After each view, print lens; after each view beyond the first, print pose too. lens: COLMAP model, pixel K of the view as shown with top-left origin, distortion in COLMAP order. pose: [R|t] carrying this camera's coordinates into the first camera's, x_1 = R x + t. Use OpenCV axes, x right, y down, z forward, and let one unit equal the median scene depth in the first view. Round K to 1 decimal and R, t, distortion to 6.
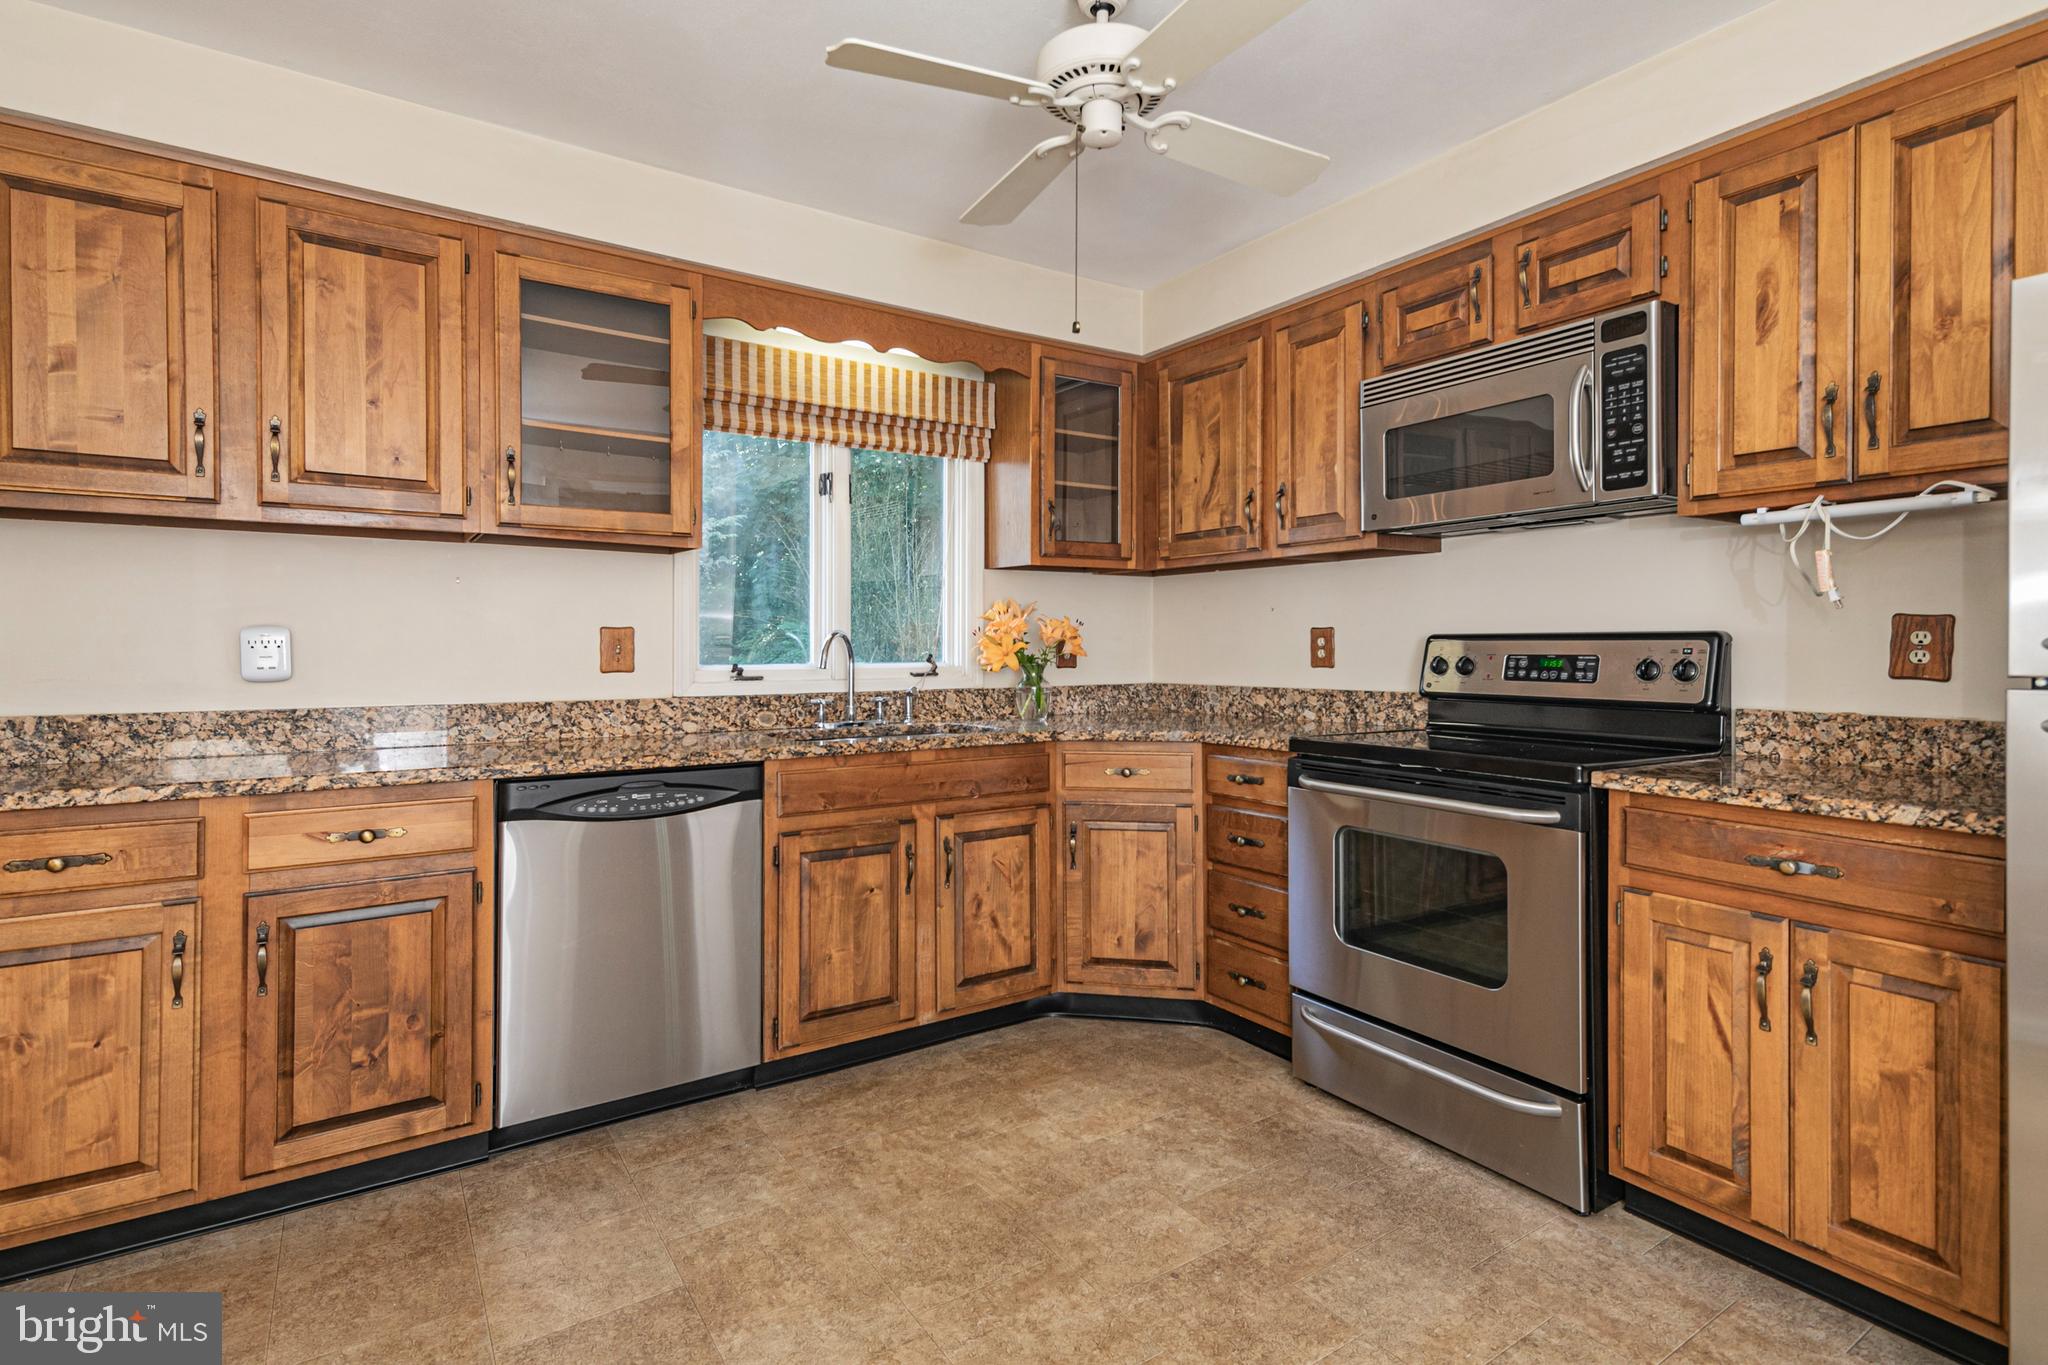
lens RADIAL K [[981.3, 0, 1013.5], [0, 981.3, 651.0], [0, 0, 1]] dist [0.018410, -0.004491]
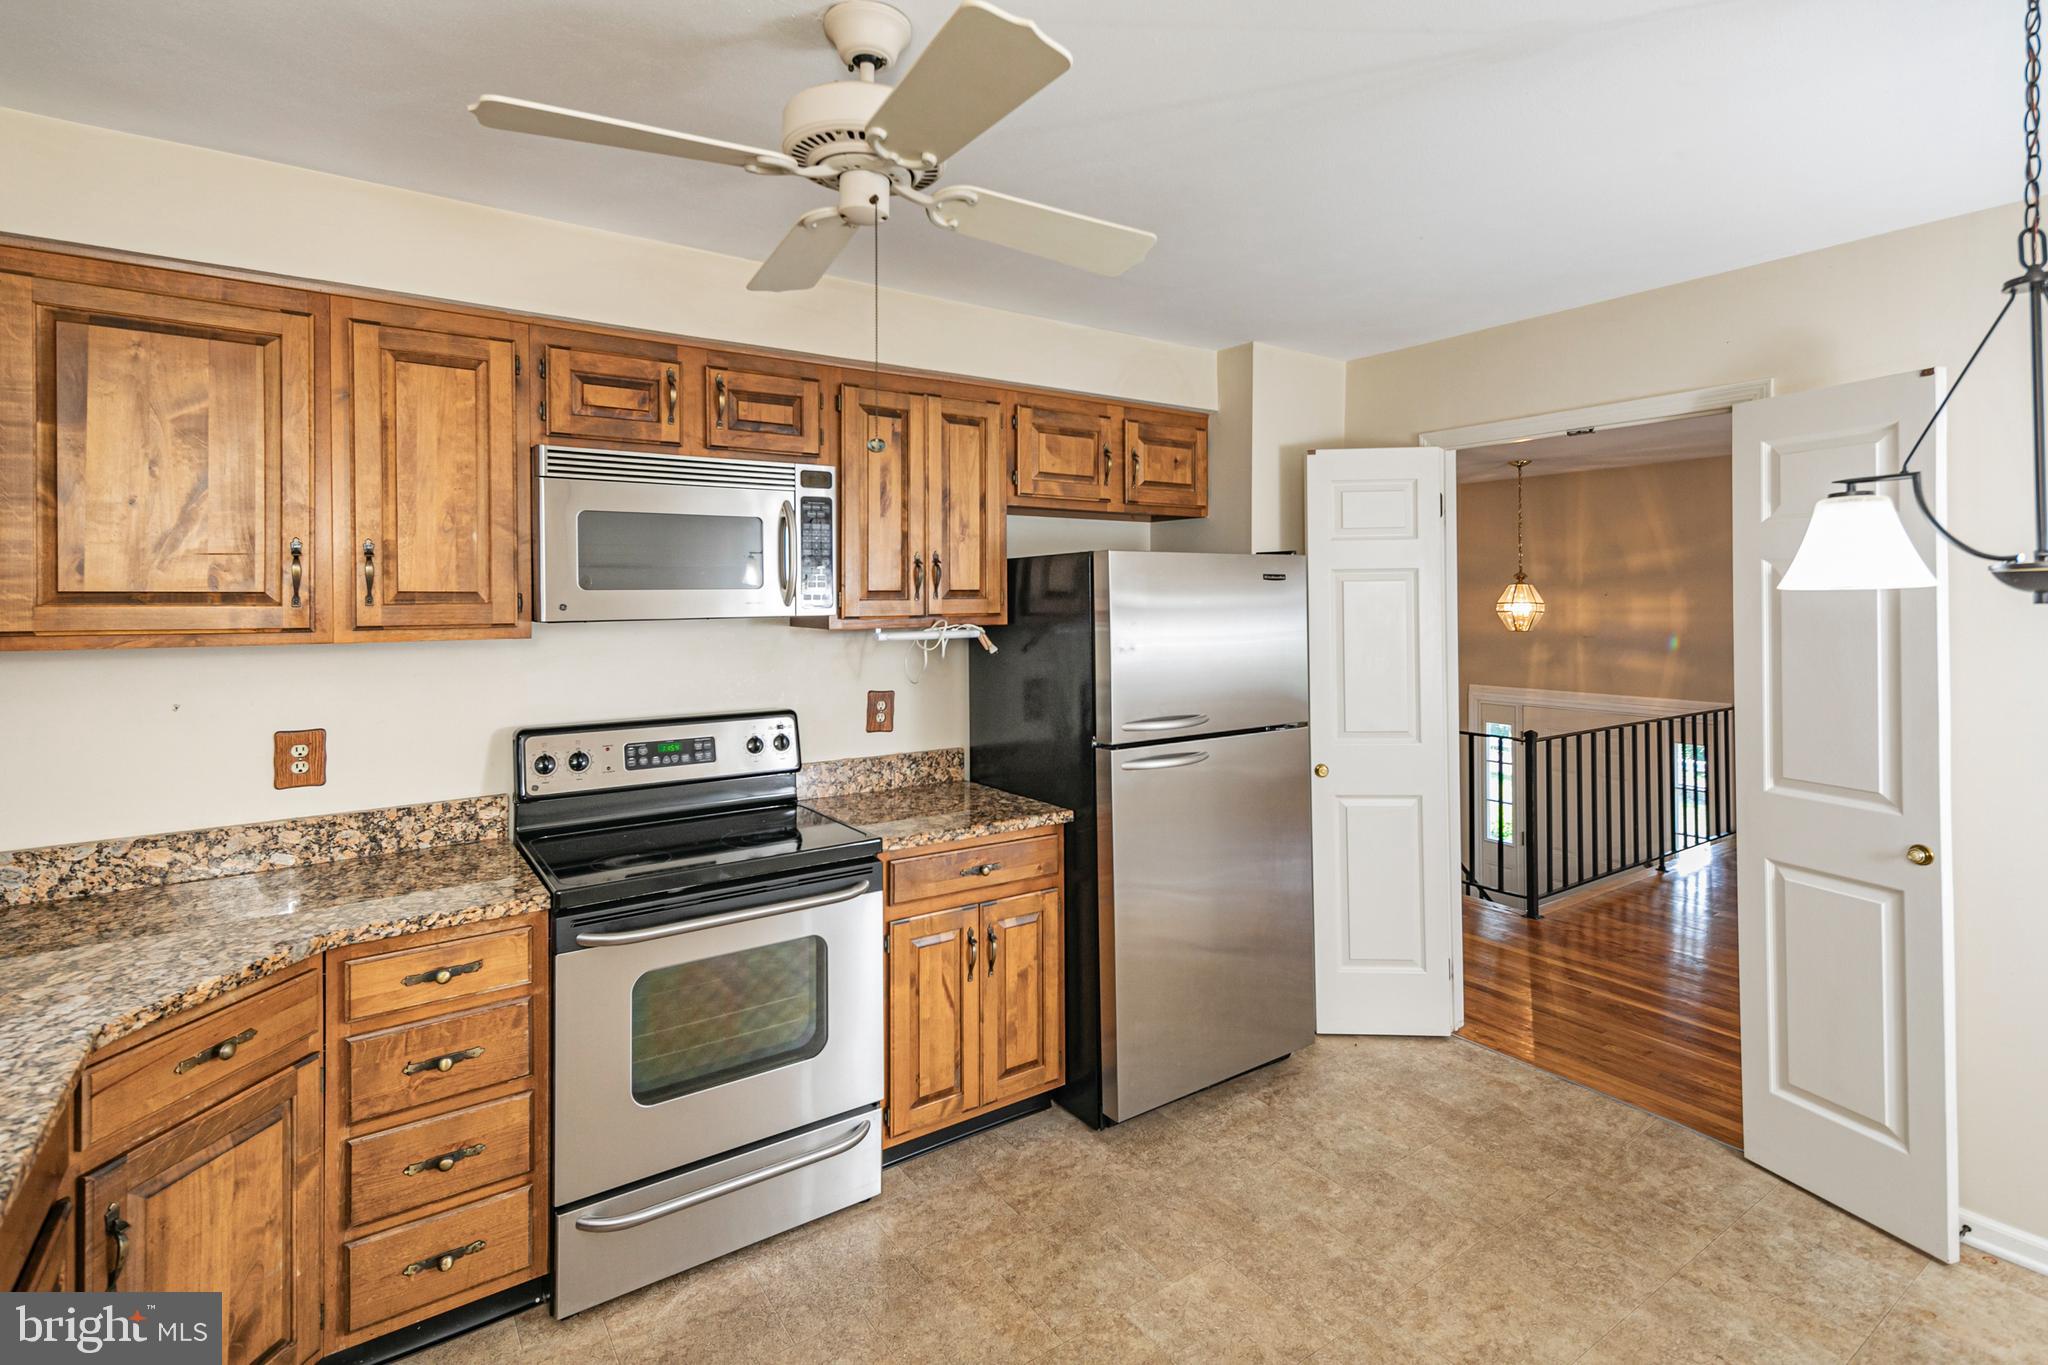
lens RADIAL K [[981.3, 0, 1029.3], [0, 981.3, 589.2], [0, 0, 1]] dist [0.018410, -0.004491]
pose [[-0.031131, 0.008236, 0.999481, -0.540730], [0.010907, 0.999909, -0.007900, -0.148935], [-0.999456, 0.010655, -0.031218, 0.653034]]
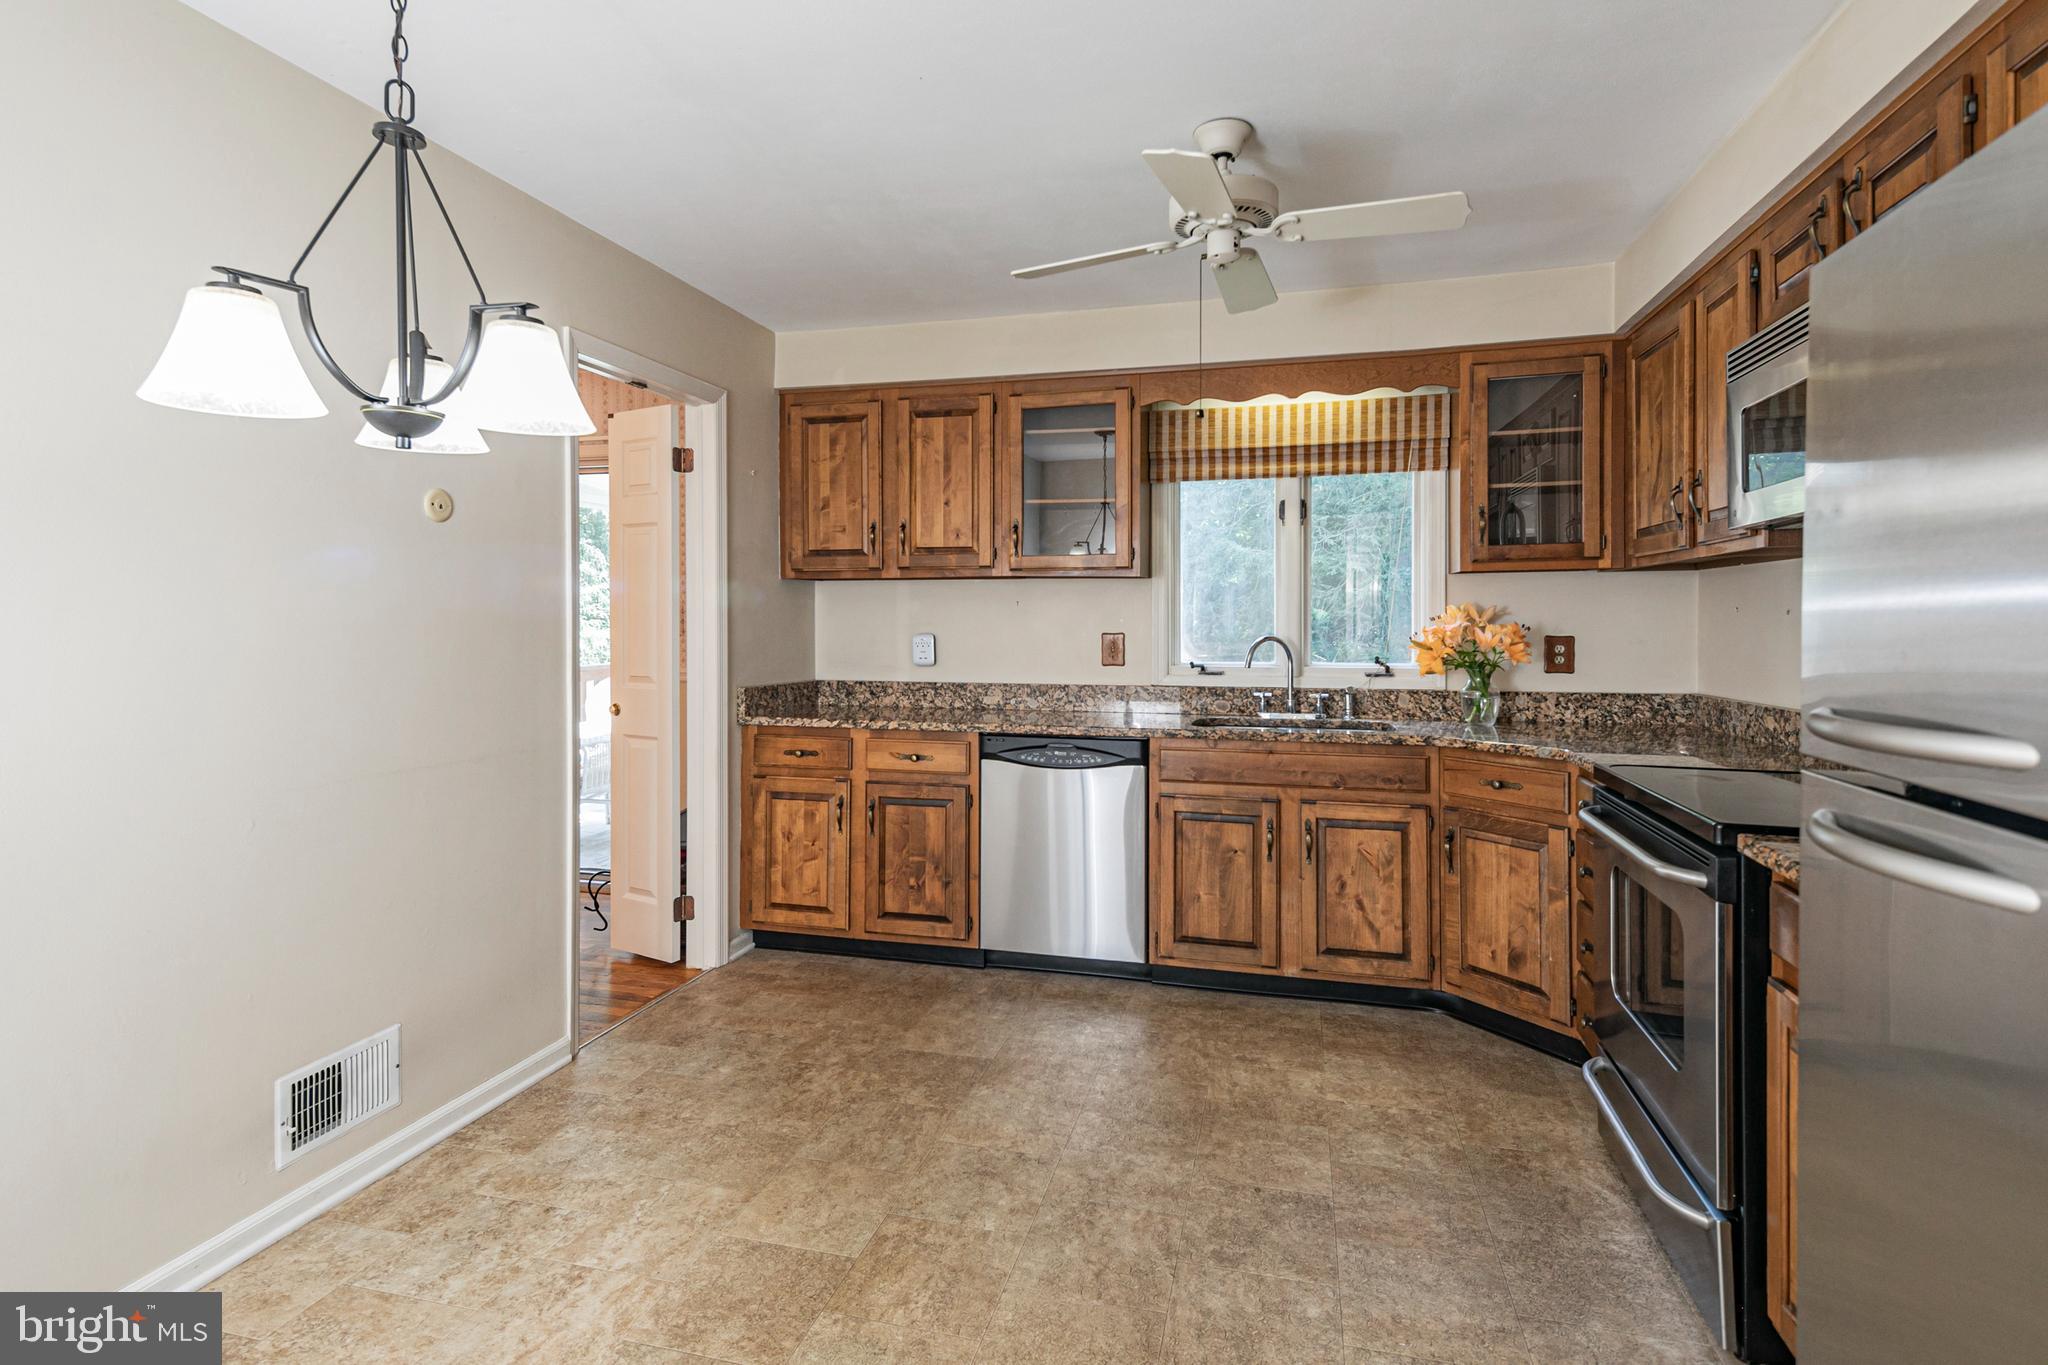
lens RADIAL K [[981.3, 0, 1038.7], [0, 981.3, 624.5], [0, 0, 1]] dist [0.018410, -0.004491]
pose [[0.671608, 0.003424, -0.740898, 0.627670], [-0.004341, 0.999990, 0.000687, -0.041792], [0.740894, 0.002755, 0.671617, -0.007433]]
